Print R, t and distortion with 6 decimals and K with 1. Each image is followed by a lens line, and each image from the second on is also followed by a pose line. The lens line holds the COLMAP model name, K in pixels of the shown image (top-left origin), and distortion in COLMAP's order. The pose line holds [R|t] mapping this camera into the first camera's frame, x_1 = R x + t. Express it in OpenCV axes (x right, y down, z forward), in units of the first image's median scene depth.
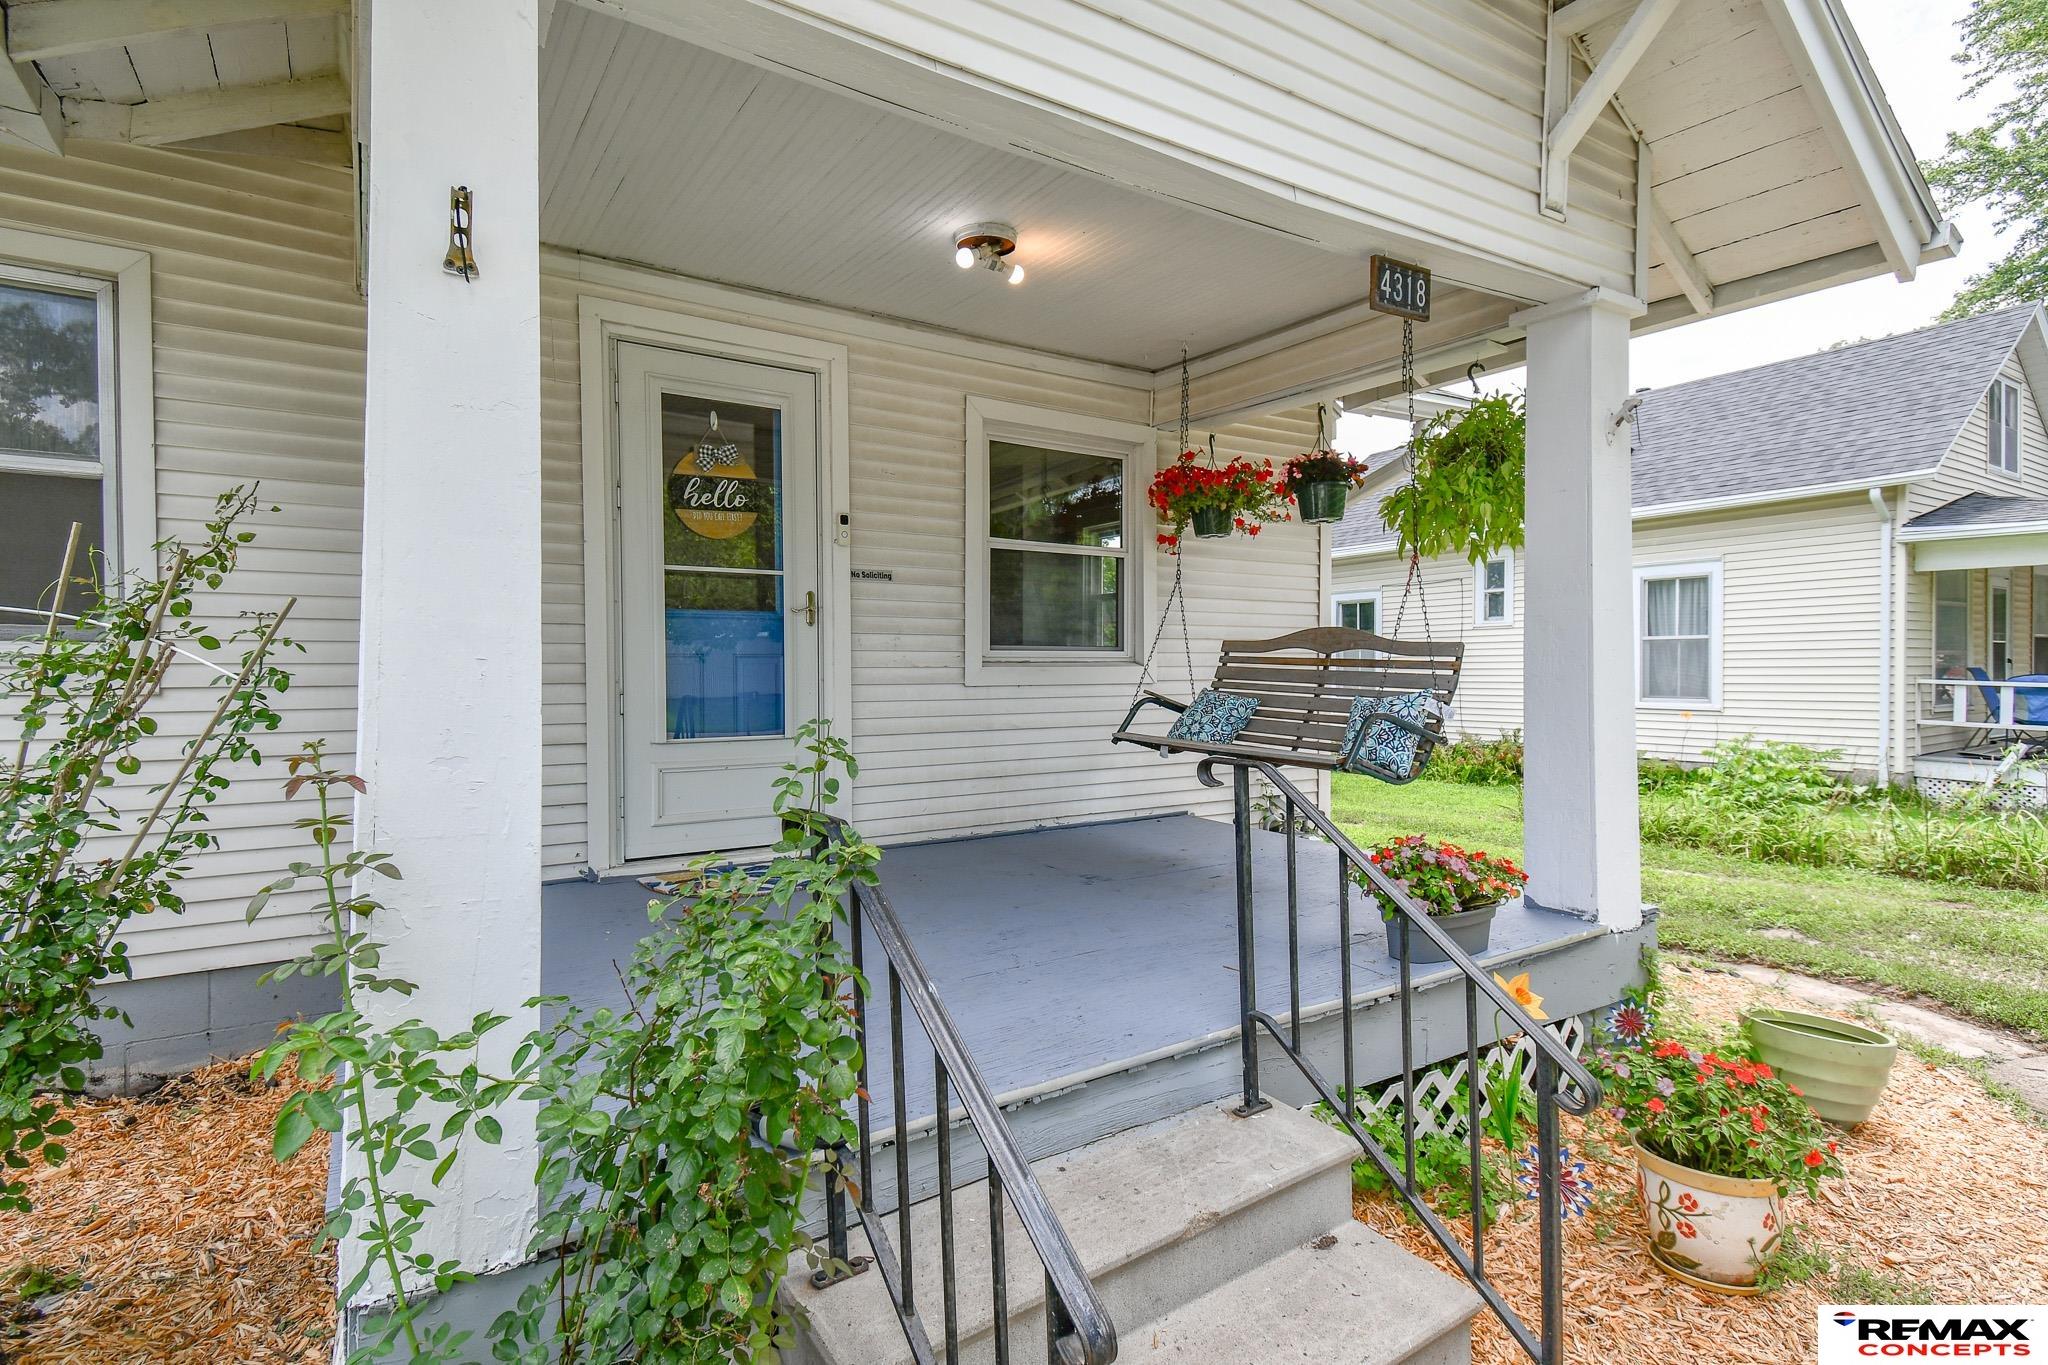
lens RADIAL K [[998.9, 0, 1024.0], [0, 998.9, 682.5], [0, 0, 1]] dist [0.041503, -0.018149]
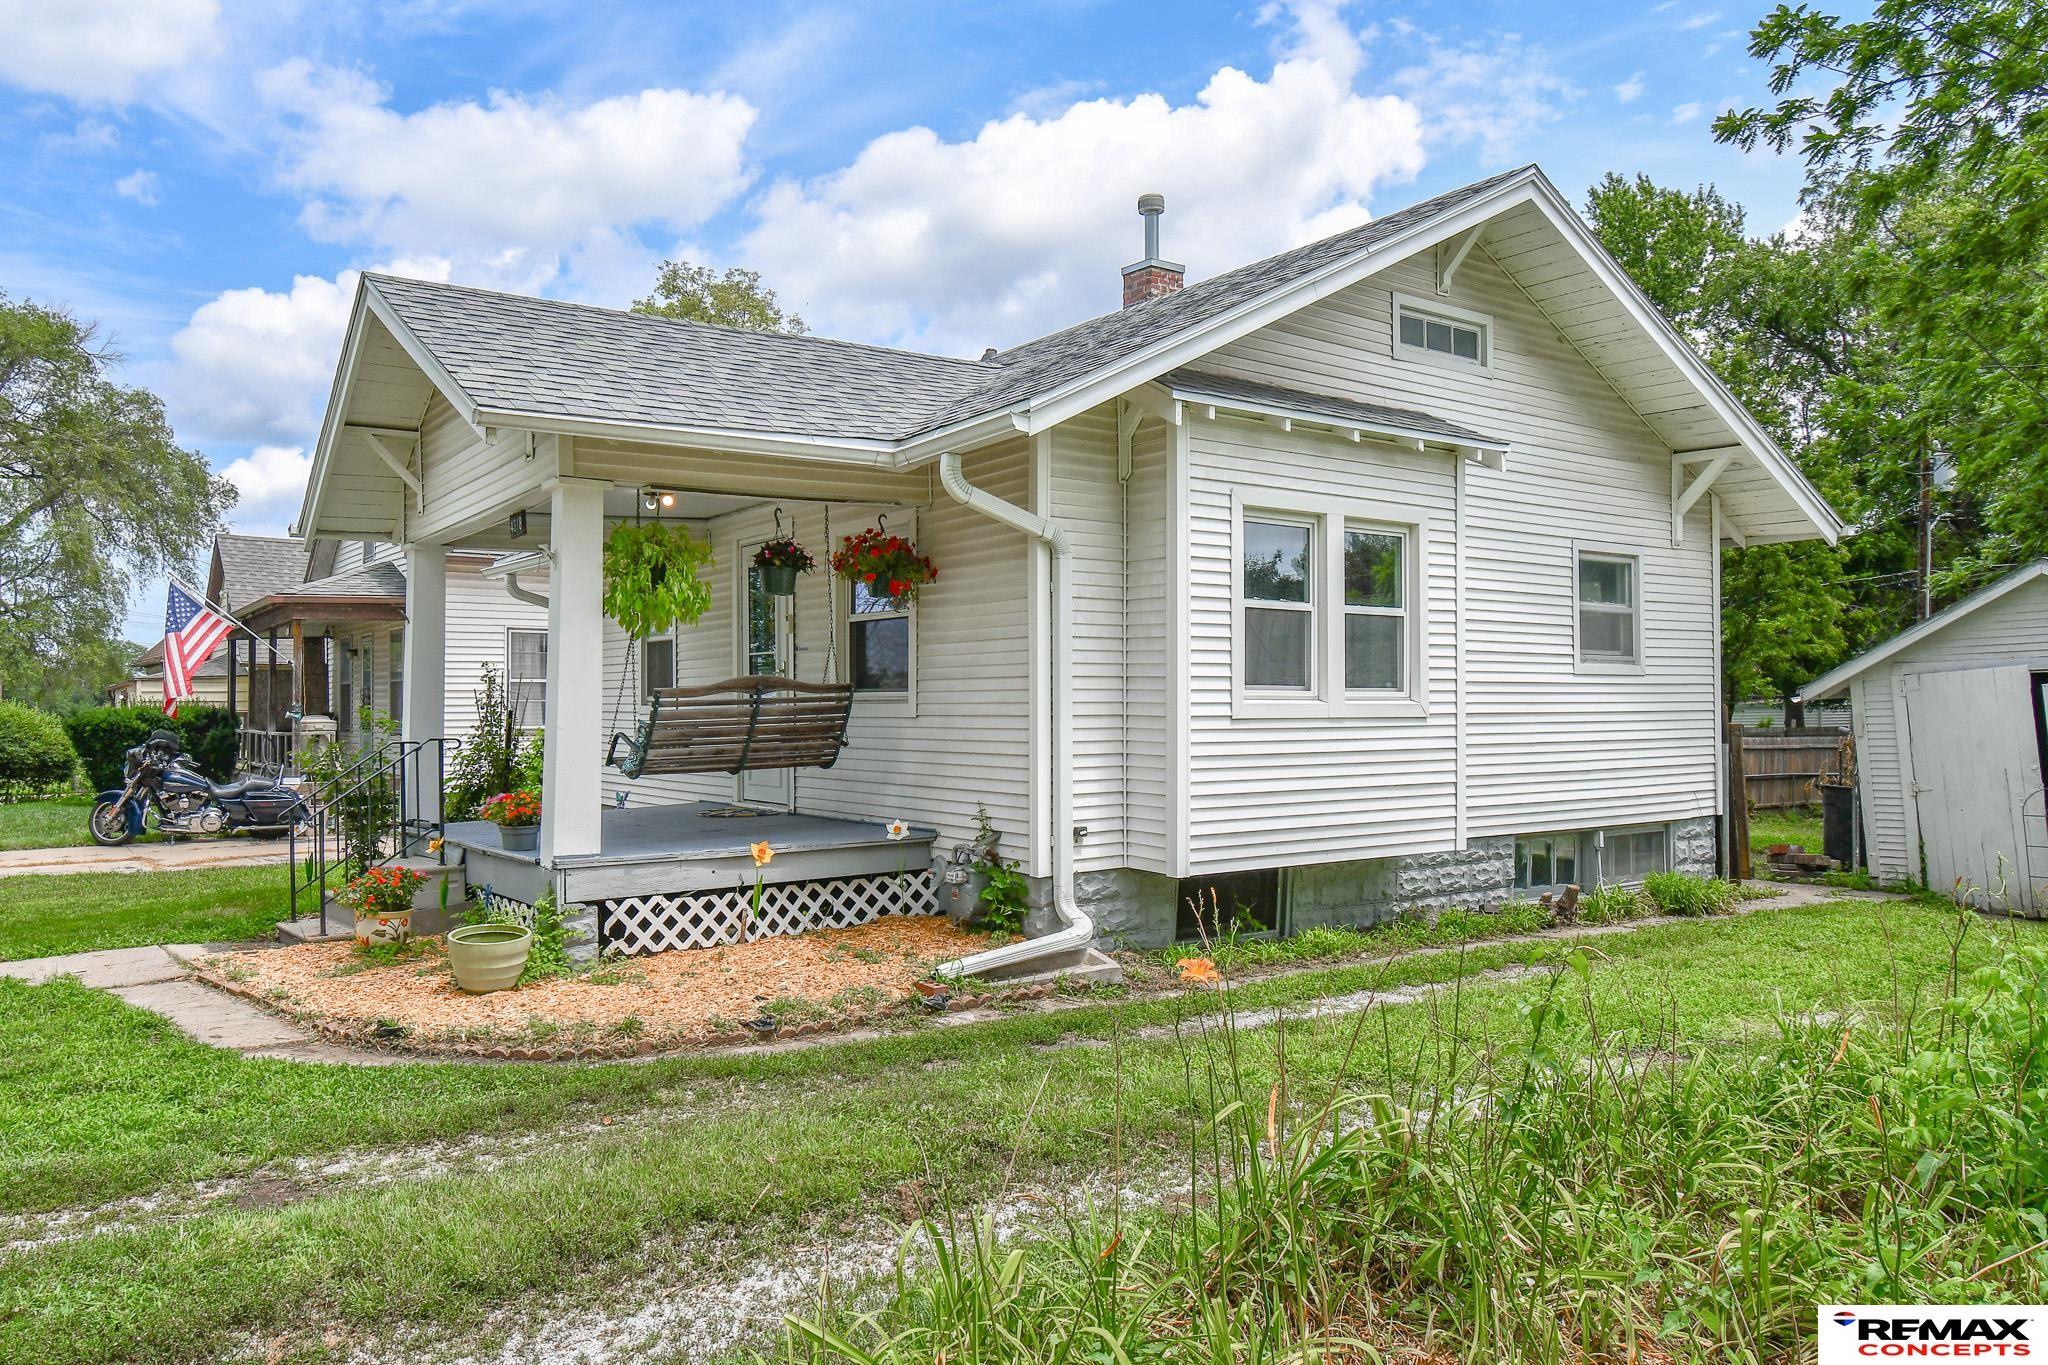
lens RADIAL K [[1428.7, 0, 1024.0], [0, 1428.7, 682.5], [0, 0, 1]] dist [0.032077, 0.000346]
pose [[0.051396, -0.013637, -0.998585, 2.119778], [-0.010825, 0.999840, -0.014211, -0.020711], [0.998620, 0.011540, 0.051240, 1.186420]]
